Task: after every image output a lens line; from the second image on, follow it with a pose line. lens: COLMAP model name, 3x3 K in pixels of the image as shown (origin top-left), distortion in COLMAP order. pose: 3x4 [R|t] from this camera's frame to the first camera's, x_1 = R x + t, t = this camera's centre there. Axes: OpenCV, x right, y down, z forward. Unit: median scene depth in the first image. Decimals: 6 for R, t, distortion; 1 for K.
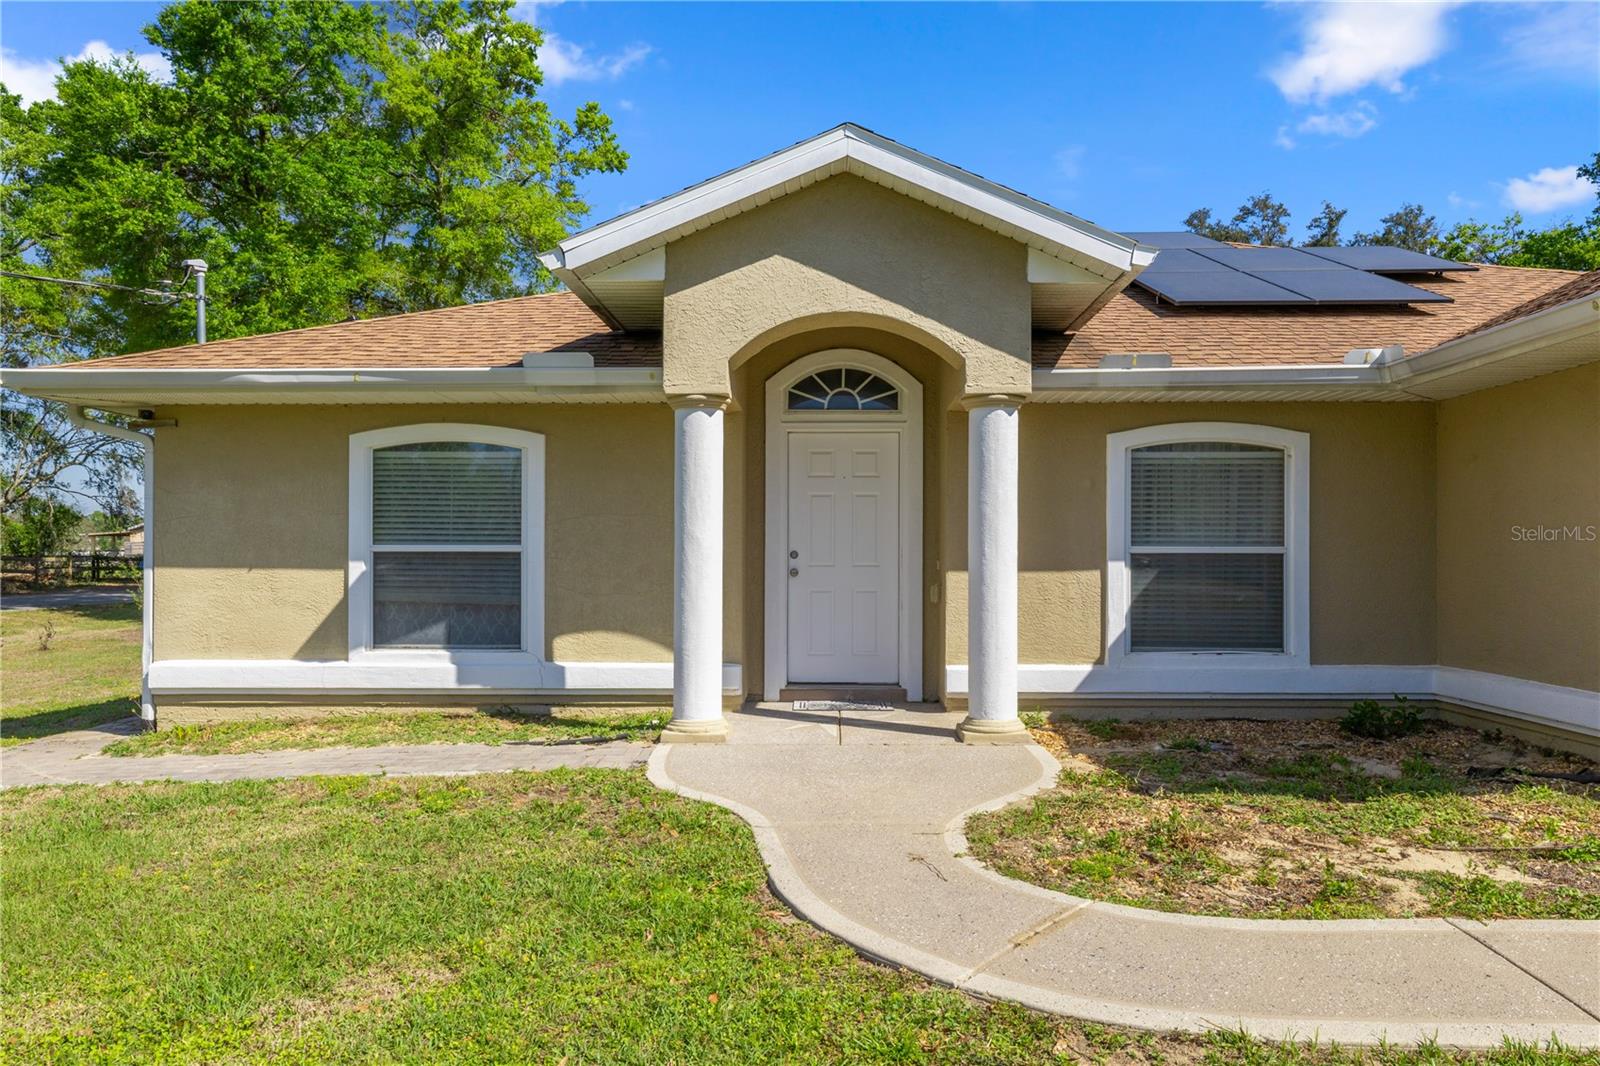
lens RADIAL K [[1118.3, 0, 800.0], [0, 1118.3, 533.0], [0, 0, 1]] dist [0.007755, -0.001076]
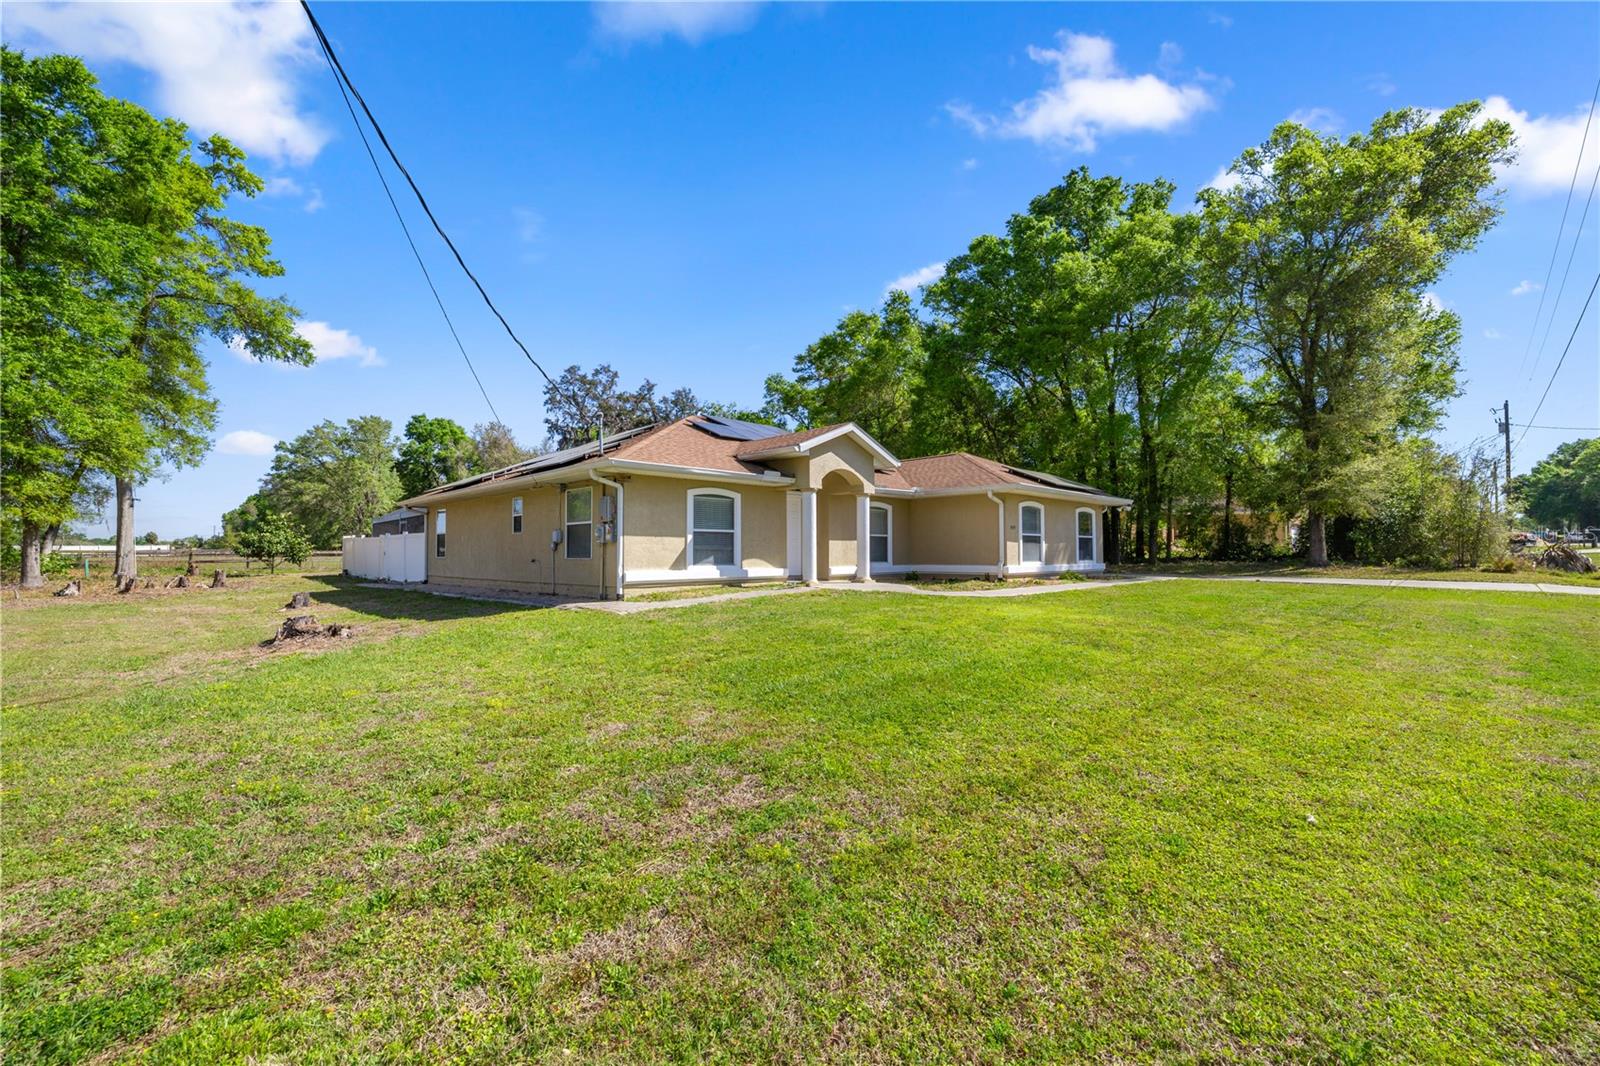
lens RADIAL K [[650.6, 0, 806.0], [0, 650.6, 554.1], [0, 0, 1]] dist [0.000457, 0.000002]
pose [[0.696041, -0.003691, 0.717993, -1.360600], [-0.011215, 0.999809, 0.016012, 0.044749], [-0.717915, -0.019197, 0.695866, -0.352839]]
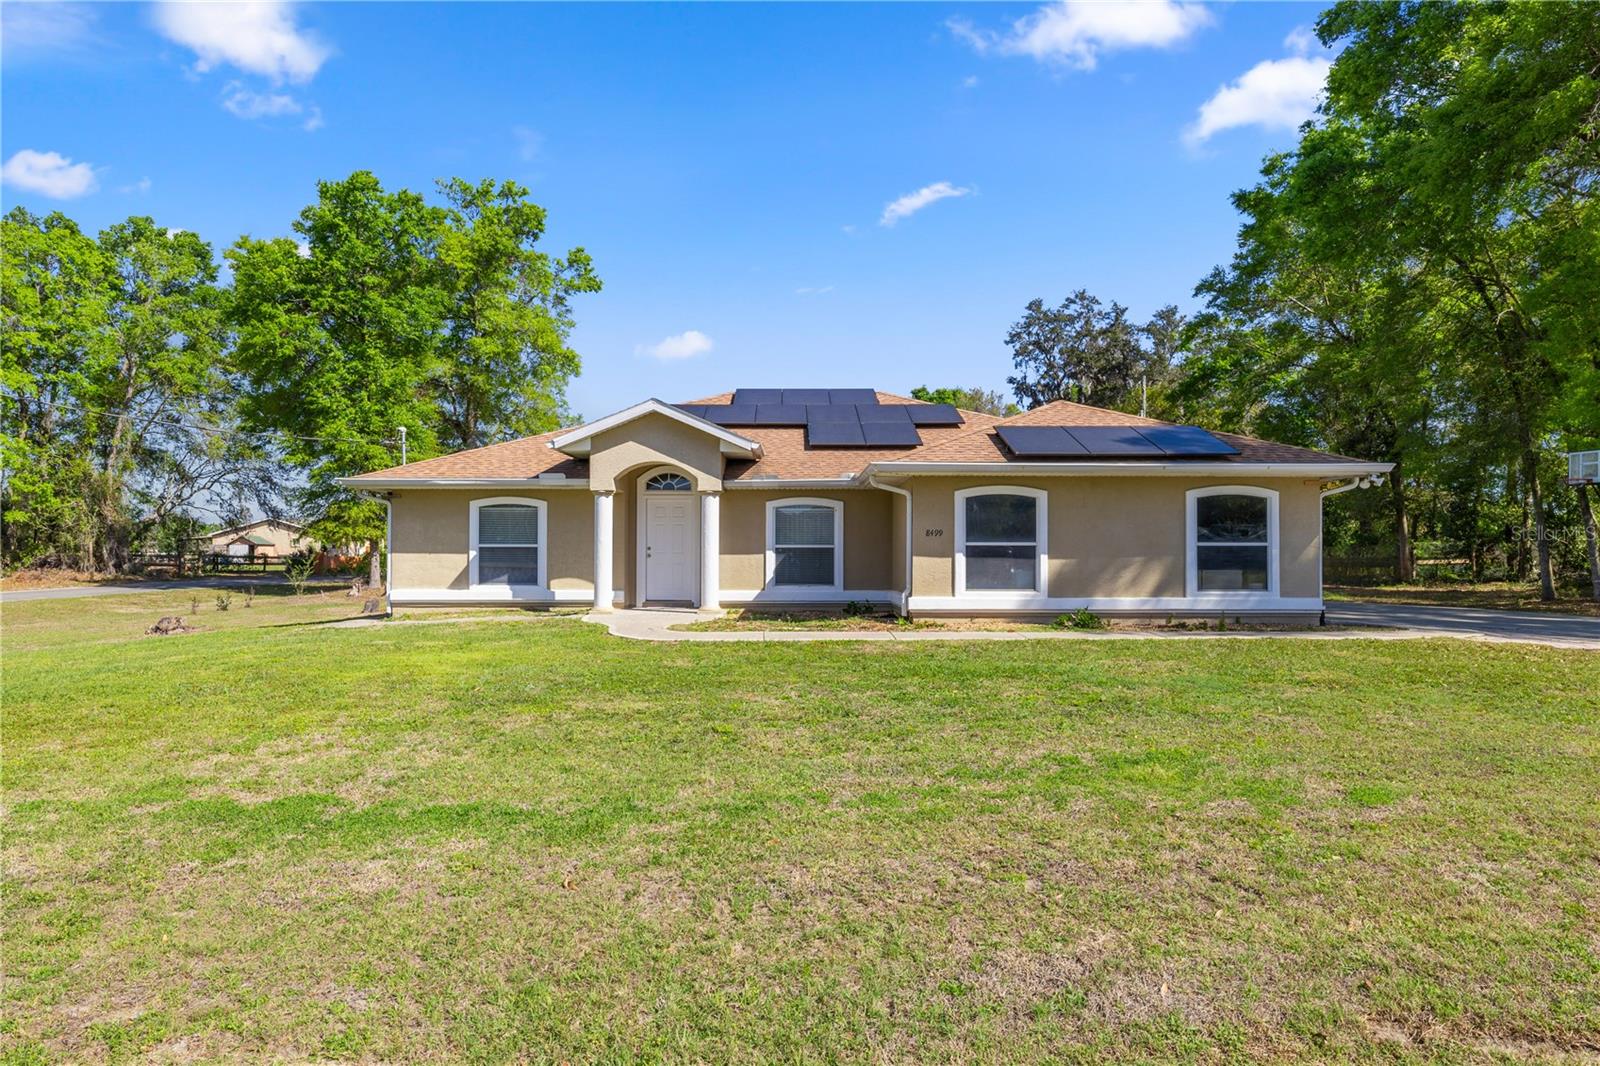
lens RADIAL K [[951.3, 0, 800.0], [0, 951.3, 533.0], [0, 0, 1]] dist [0.049537, 0.000890]
pose [[0.999310, 0.001689, 0.037114, 0.271231], [-0.001482, 0.999983, -0.005623, -0.003837], [-0.037123, 0.005564, 0.999295, -1.213084]]
